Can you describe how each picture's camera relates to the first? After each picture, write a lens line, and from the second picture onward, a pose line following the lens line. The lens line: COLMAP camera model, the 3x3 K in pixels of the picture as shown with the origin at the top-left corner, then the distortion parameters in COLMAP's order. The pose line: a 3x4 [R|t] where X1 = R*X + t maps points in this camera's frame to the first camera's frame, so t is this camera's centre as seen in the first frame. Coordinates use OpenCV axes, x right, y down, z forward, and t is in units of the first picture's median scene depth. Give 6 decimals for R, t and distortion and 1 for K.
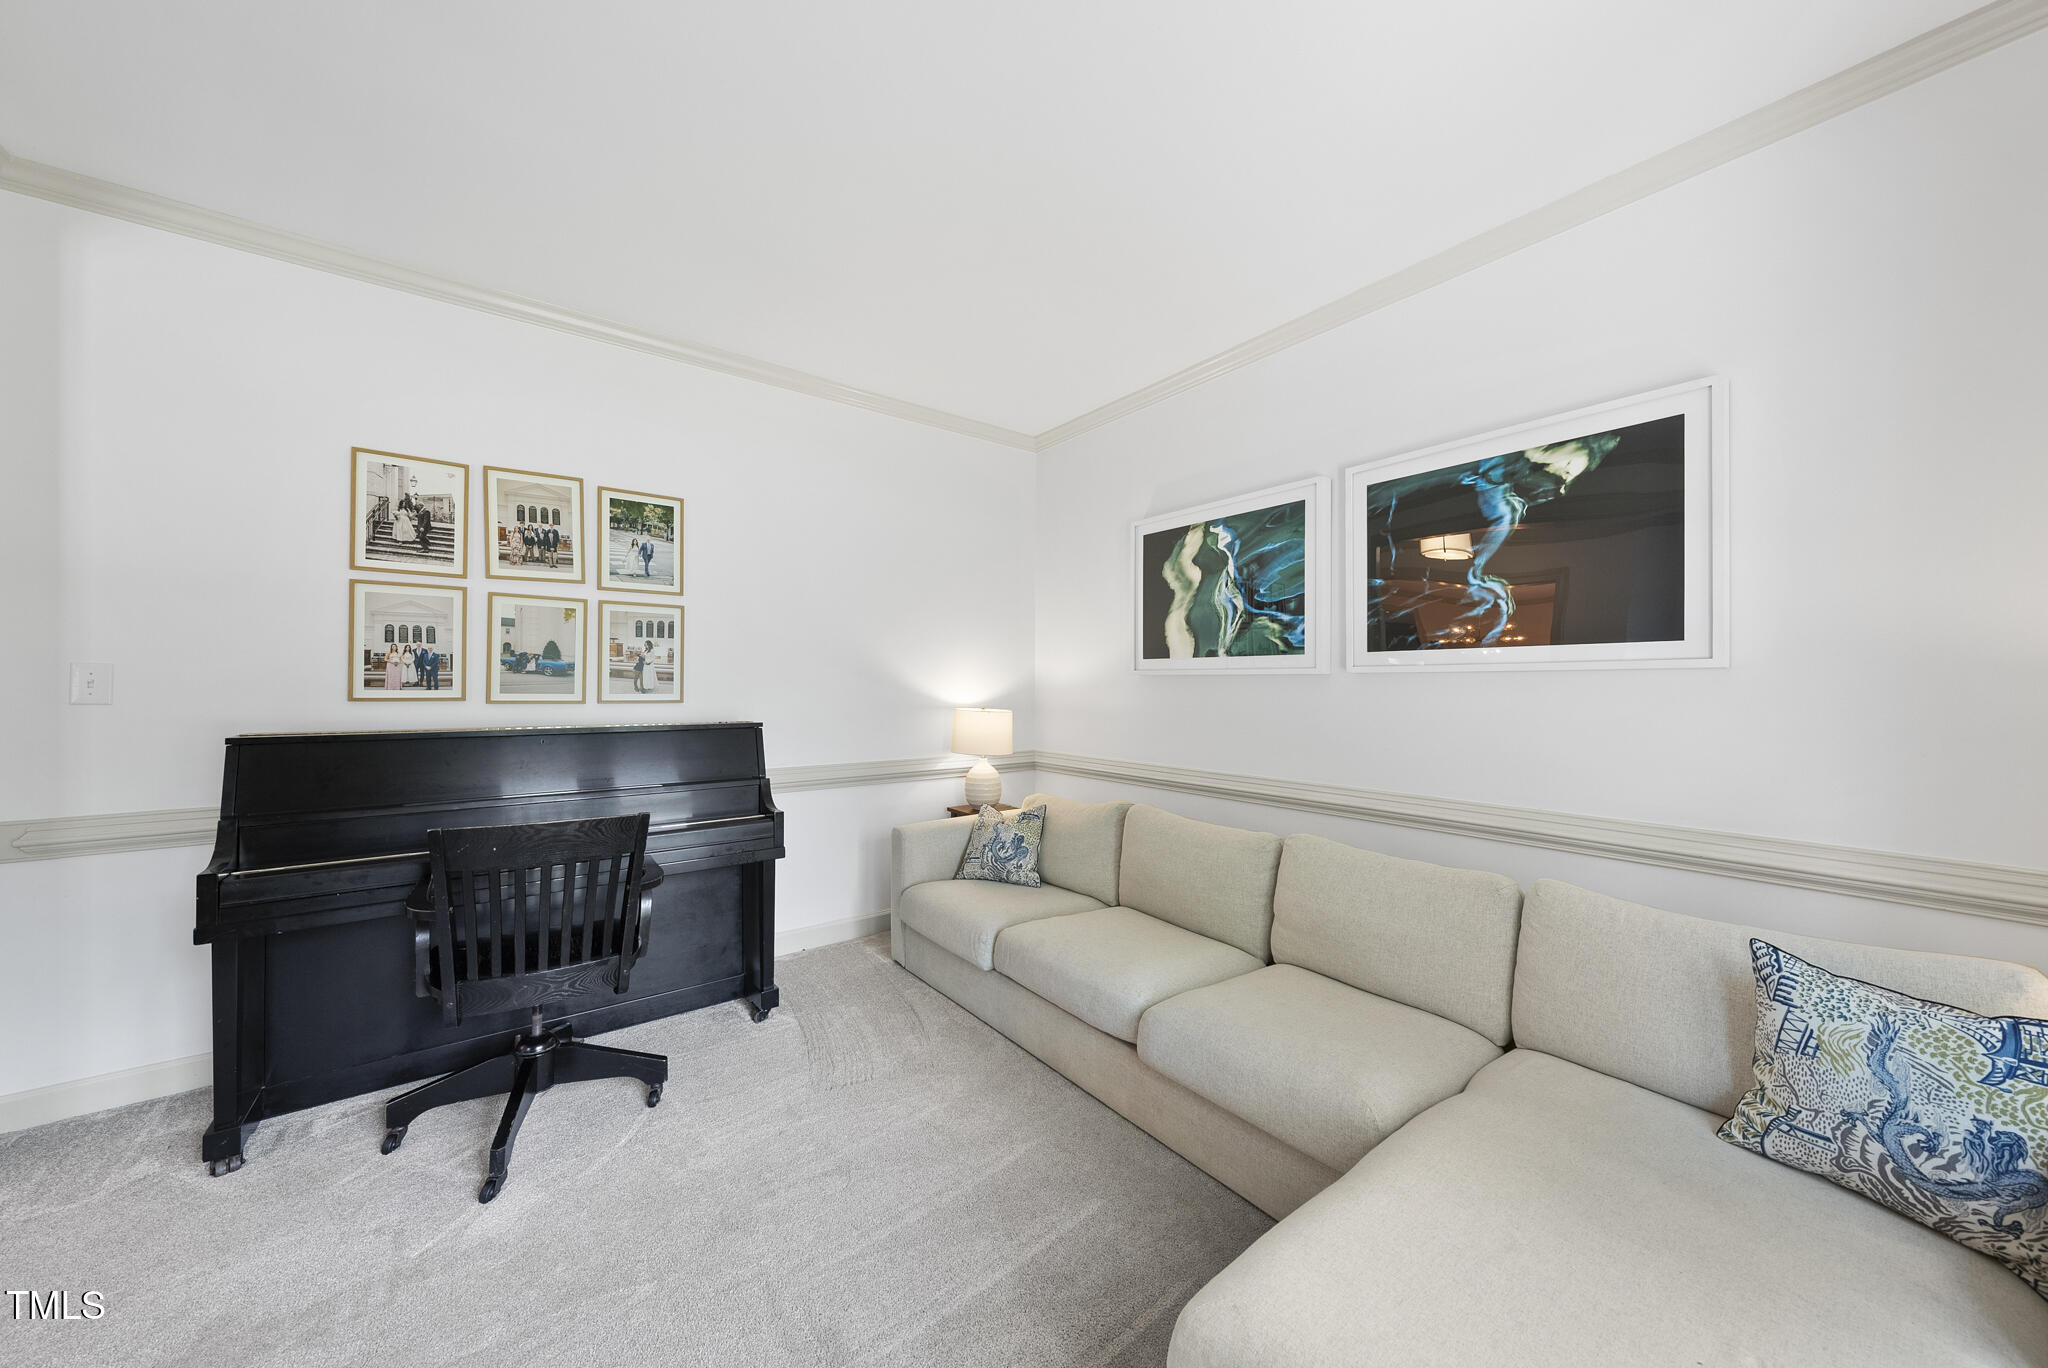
lens RADIAL K [[720.8, 0, 1030.2], [0, 720.8, 682.6], [0, 0, 1]] dist [0.002603, -0.000736]
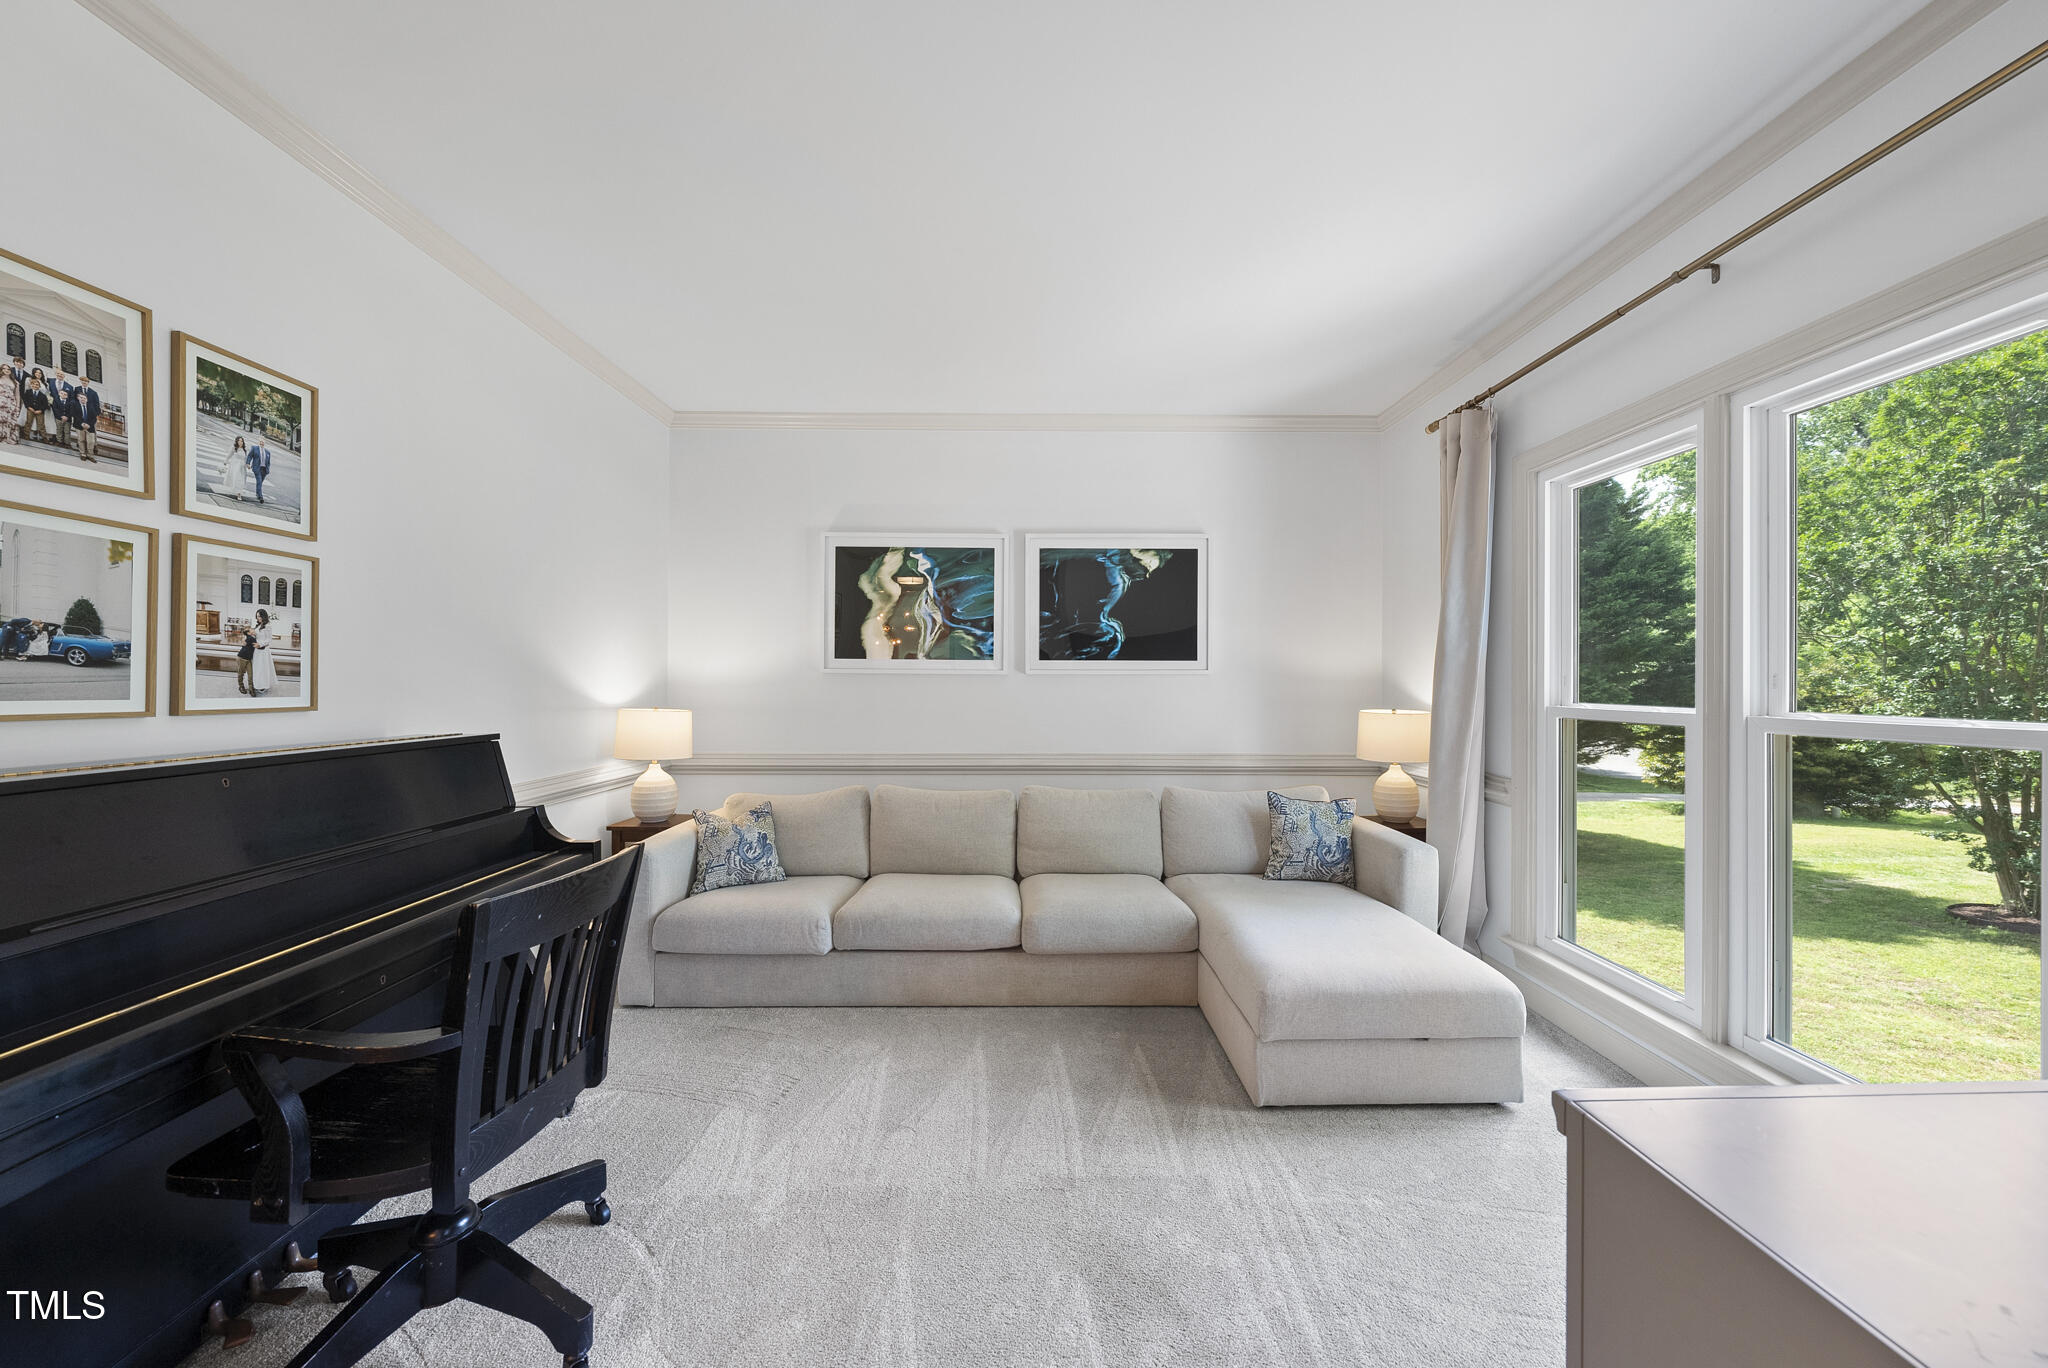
lens RADIAL K [[720.8, 0, 1038.3], [0, 720.8, 678.0], [0, 0, 1]] dist [0.002603, -0.000736]
pose [[0.582259, 0.004281, 0.812992, -0.665941], [-0.004939, 0.999986, -0.001729, -0.003009], [-0.812988, -0.003008, 0.582272, 0.122602]]
